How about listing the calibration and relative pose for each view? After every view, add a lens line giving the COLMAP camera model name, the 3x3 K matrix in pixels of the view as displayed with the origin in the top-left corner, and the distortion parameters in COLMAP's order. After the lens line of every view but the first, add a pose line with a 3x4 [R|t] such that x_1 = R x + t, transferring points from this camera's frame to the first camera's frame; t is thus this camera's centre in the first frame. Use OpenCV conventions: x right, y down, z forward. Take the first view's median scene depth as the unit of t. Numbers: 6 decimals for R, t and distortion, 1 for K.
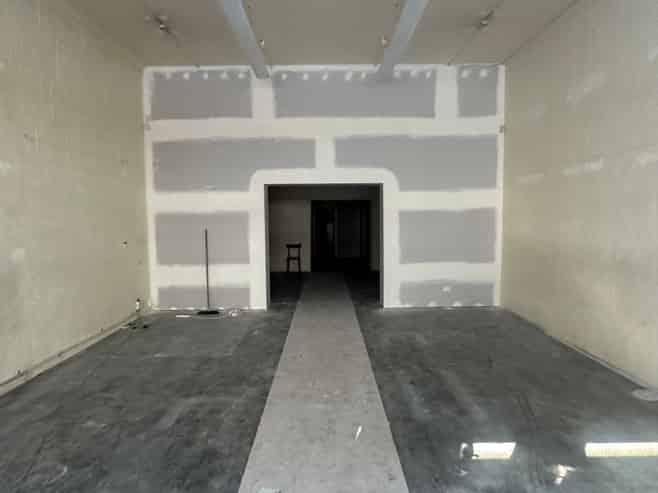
lens RADIAL K [[446.5, 0, 329.0], [0, 446.5, 246.5], [0, 0, 1]] dist [-0.002414, -0.000609]
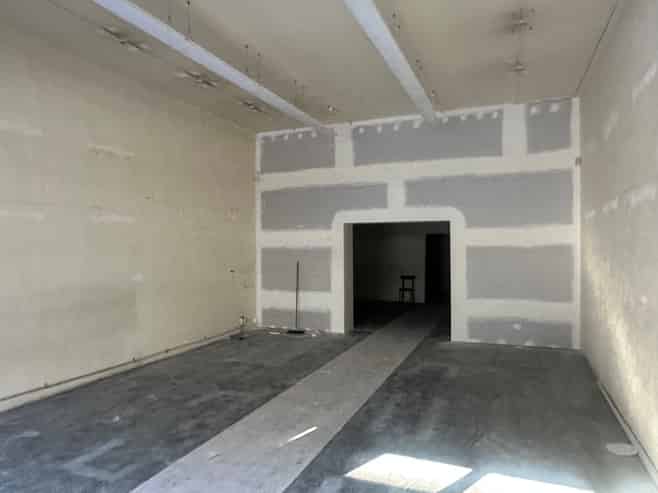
lens RADIAL K [[446.5, 0, 329.0], [0, 446.5, 246.5], [0, 0, 1]] dist [-0.002414, -0.000609]
pose [[0.922288, 0.004411, -0.386478, 0.267422], [-0.029420, 0.997835, -0.058818, -0.011227], [0.385381, 0.065618, 0.920421, -0.072219]]
